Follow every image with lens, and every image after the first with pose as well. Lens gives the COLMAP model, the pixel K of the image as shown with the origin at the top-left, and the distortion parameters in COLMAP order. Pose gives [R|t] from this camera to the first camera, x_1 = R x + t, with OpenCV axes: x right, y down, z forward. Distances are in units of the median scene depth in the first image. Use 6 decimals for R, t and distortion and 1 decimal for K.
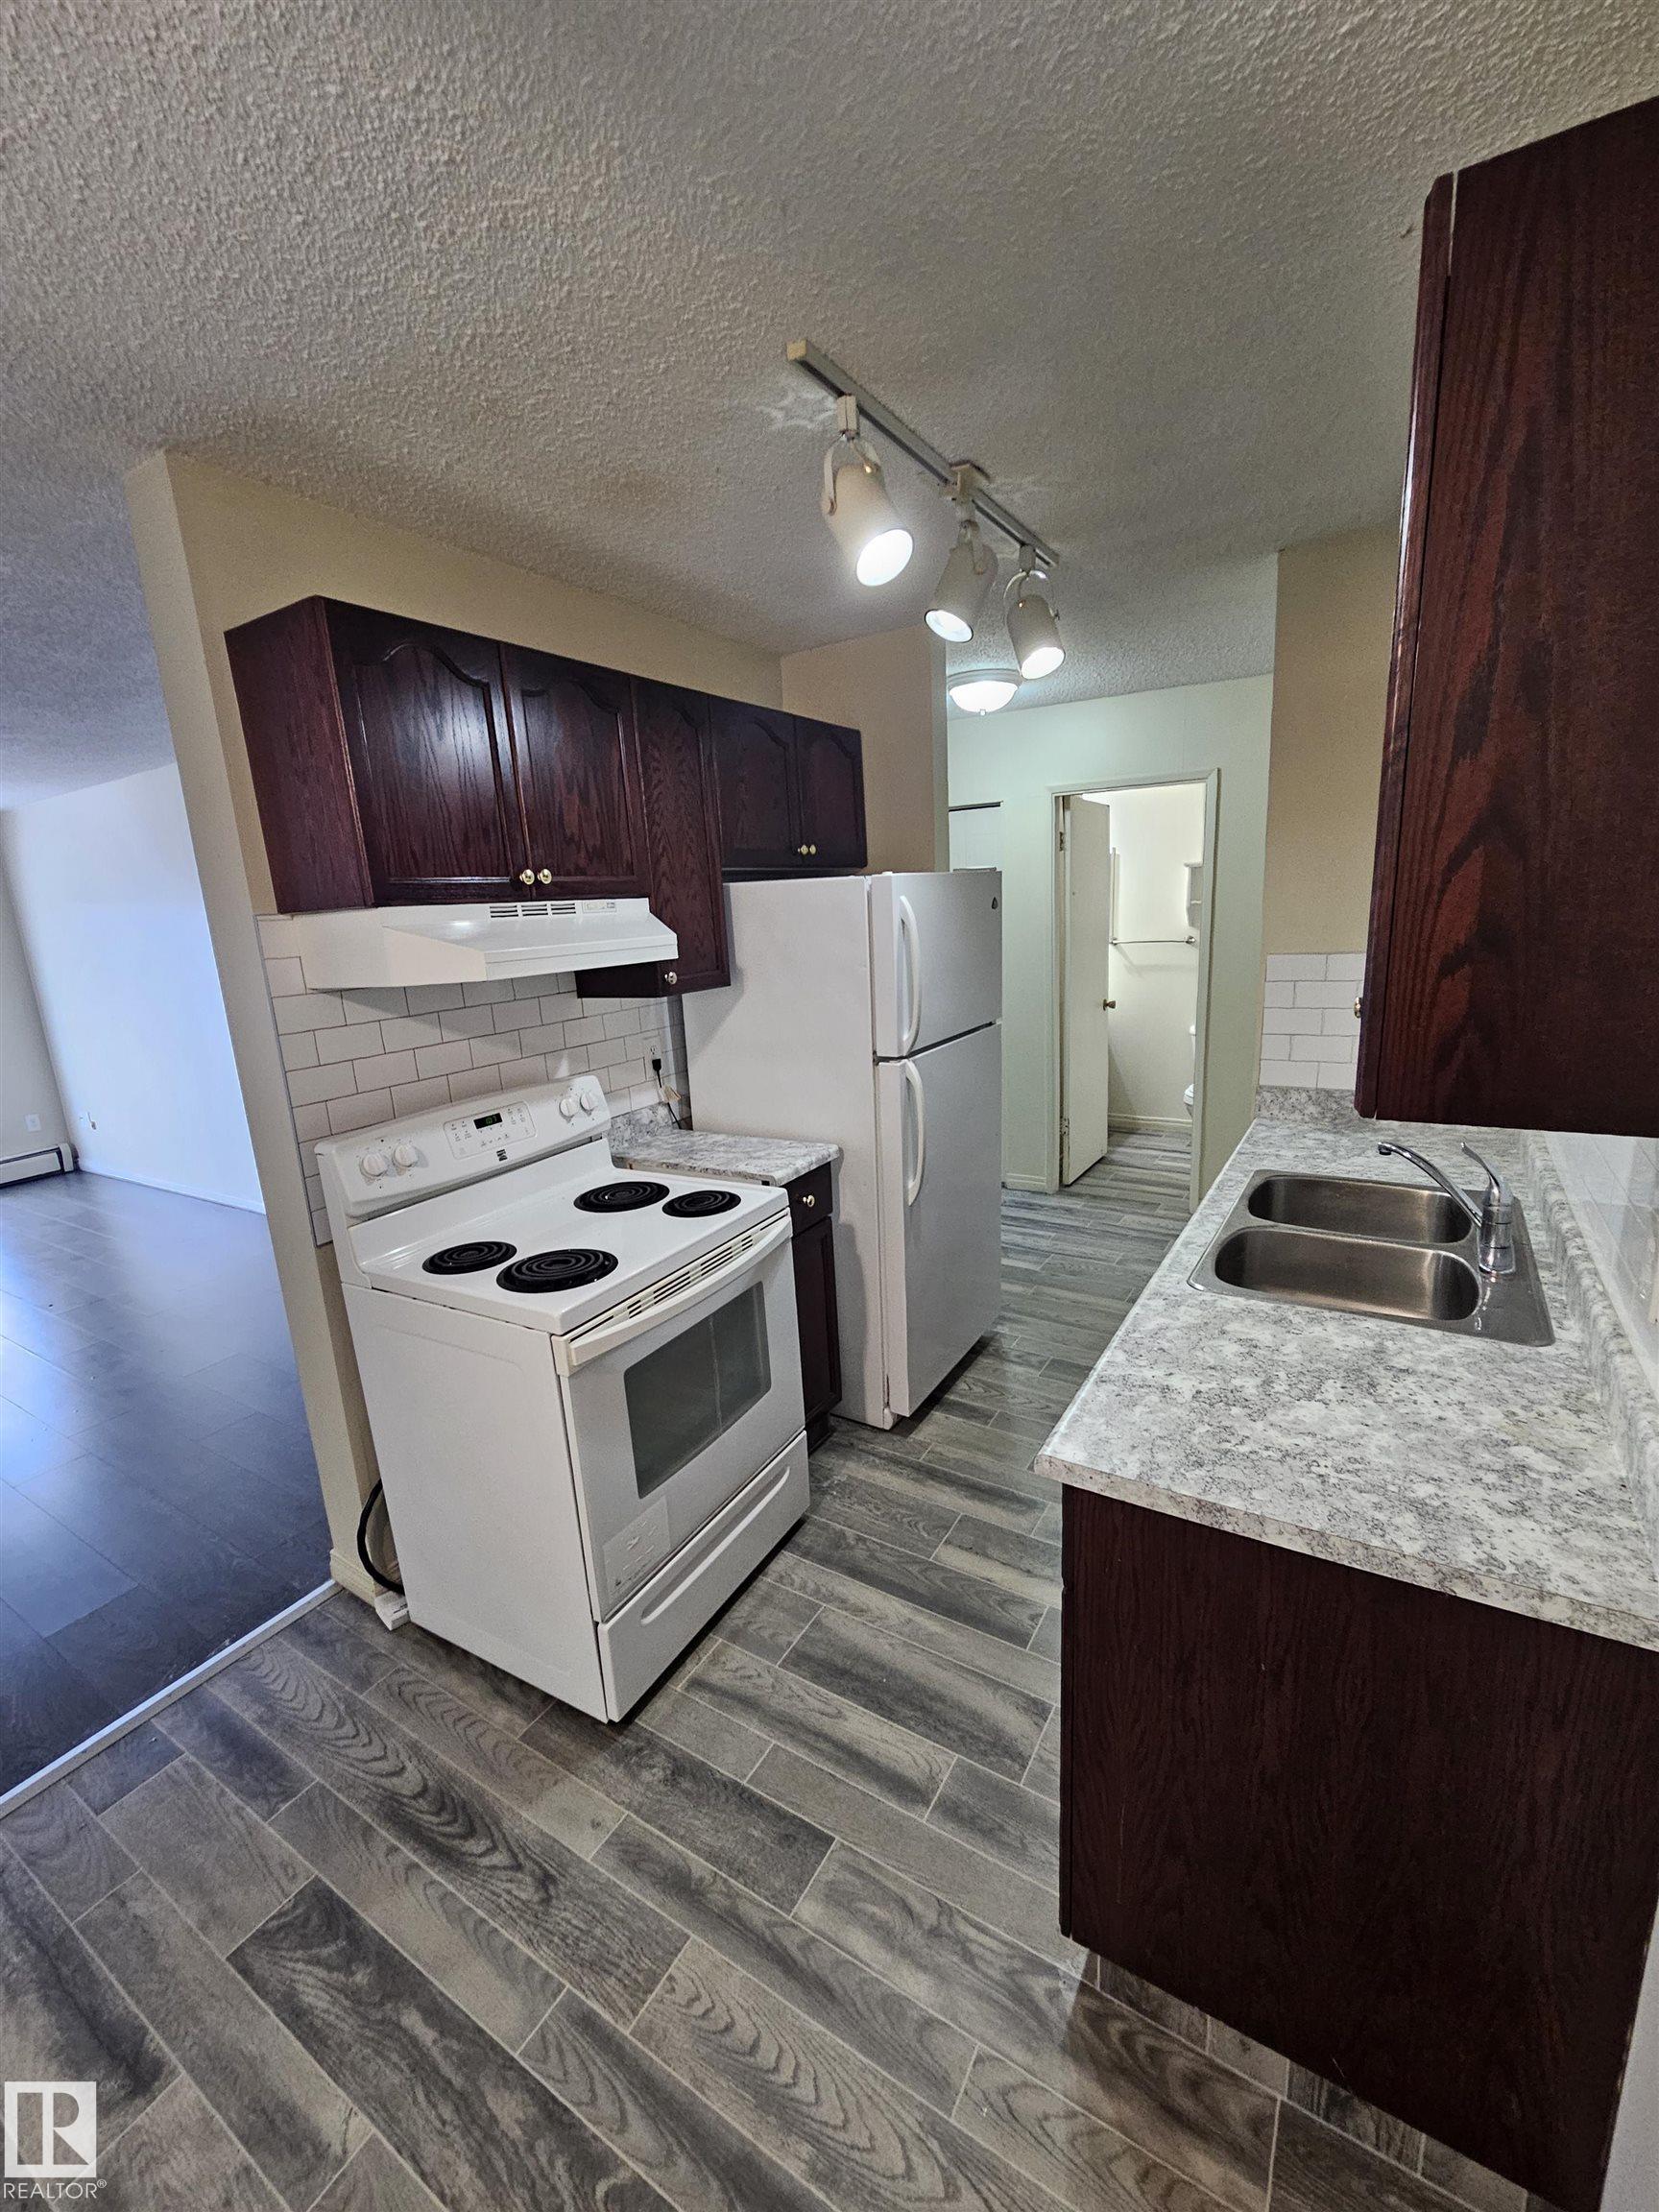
lens RADIAL K [[918.2, 0, 821.5], [0, 918.2, 1098.8], [0, 0, 1]] dist [0.003404, -0.000643]
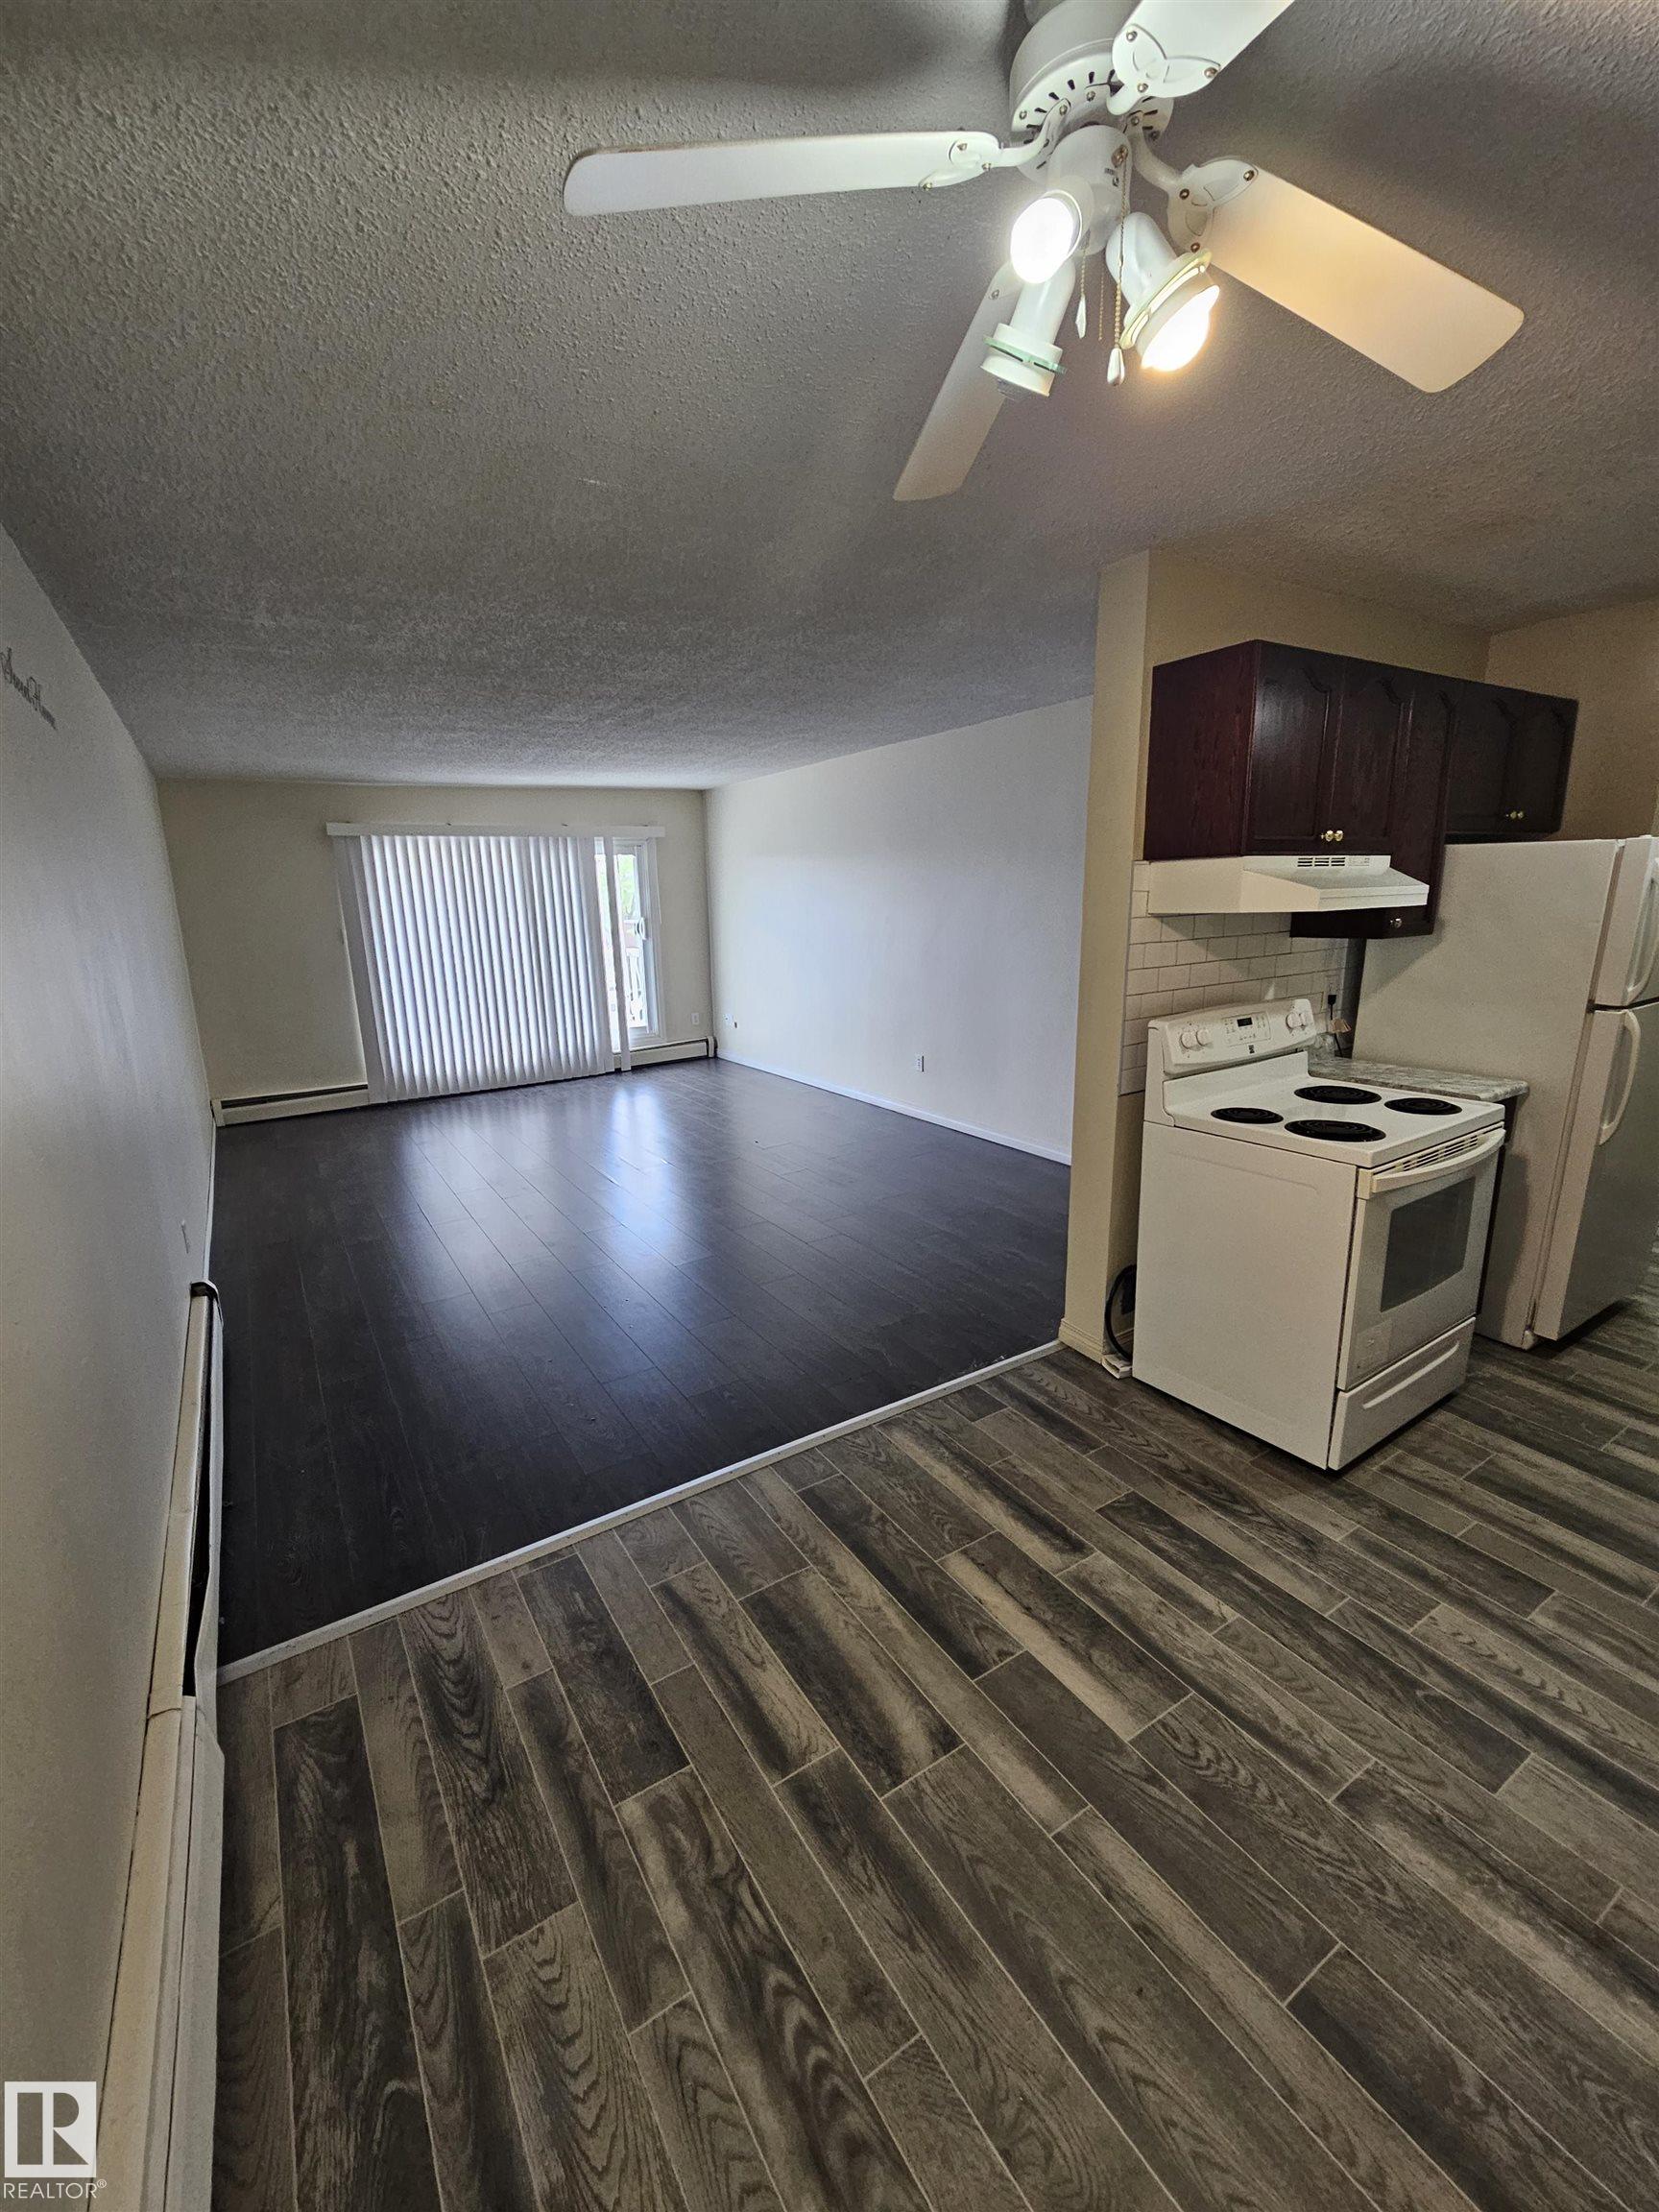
lens RADIAL K [[918.2, 0, 818.7], [0, 918.2, 1091.6], [0, 0, 1]] dist [0.003404, -0.000643]
pose [[0.900318, 0.128407, -0.415859, -0.371433], [-0.117088, 0.991721, 0.052729, 0.132006], [0.419187, 0.001219, 0.907899, -0.479890]]
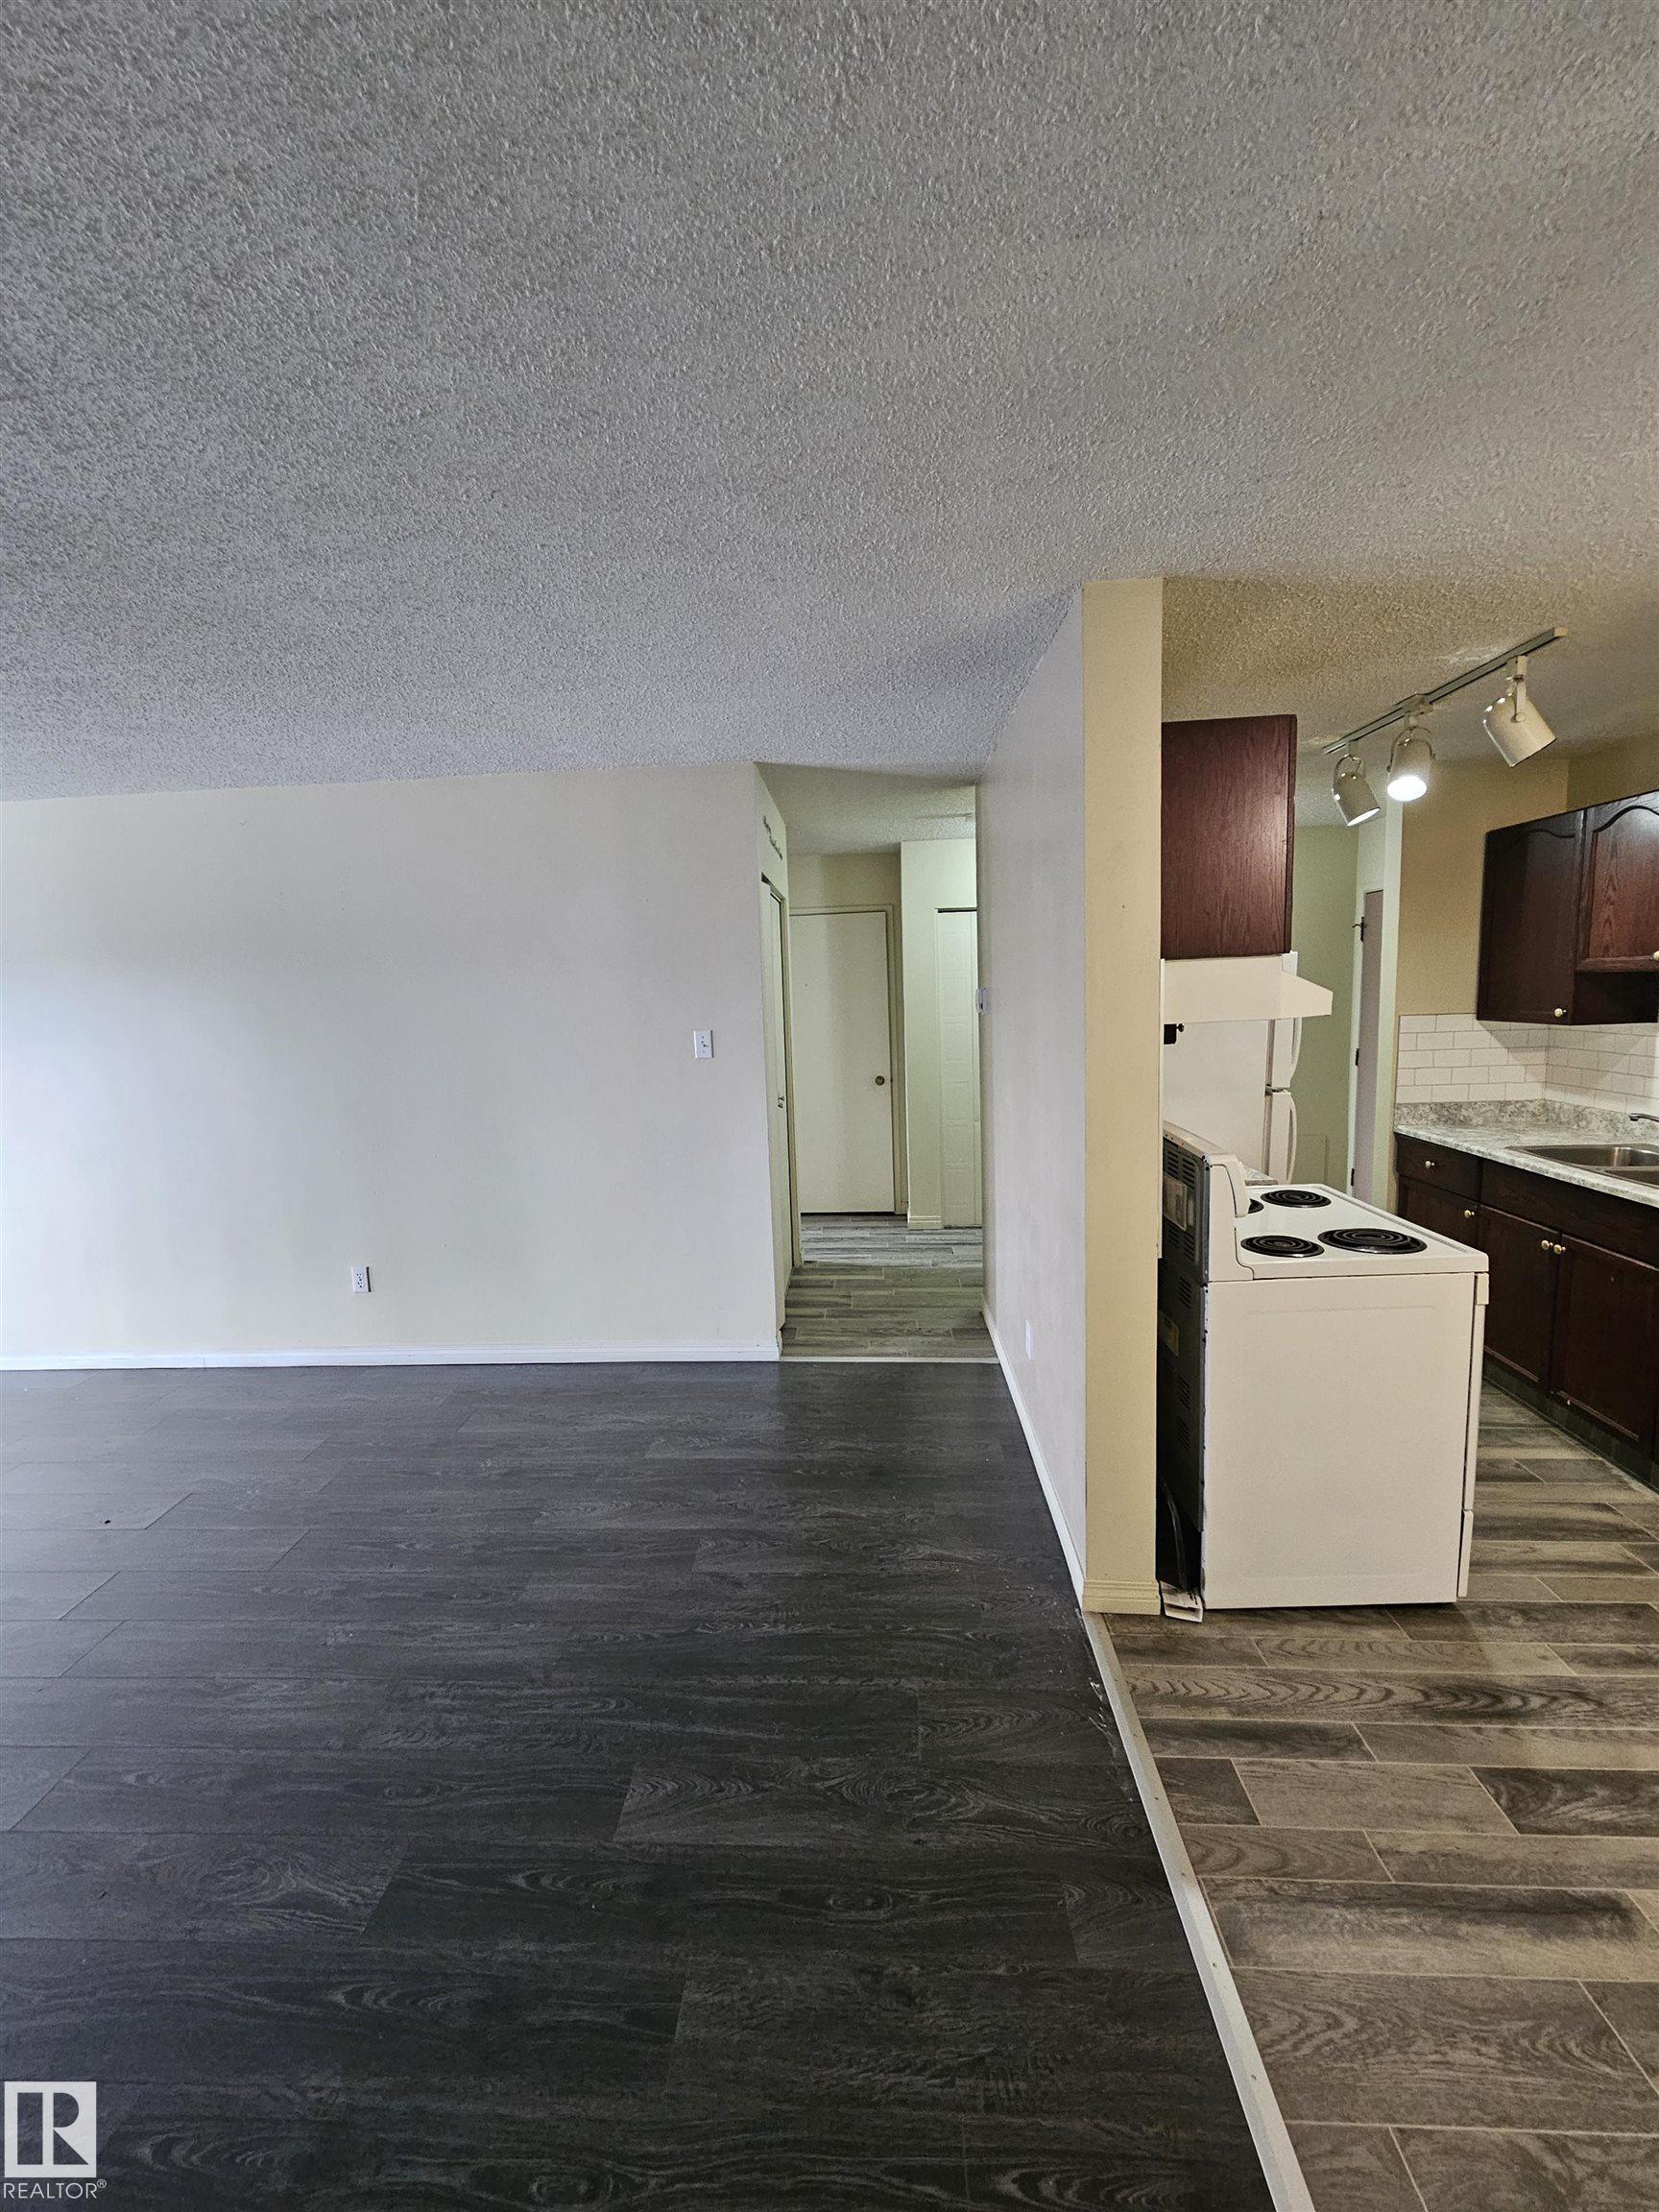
lens RADIAL K [[918.2, 0, 824.6], [0, 918.2, 1090.3], [0, 0, 1]] dist [0.003404, -0.000643]
pose [[0.876042, -0.035740, 0.480908, -1.421385], [0.088837, 0.992143, -0.088096, 0.017464], [-0.473981, 0.119899, 0.872334, 0.209260]]
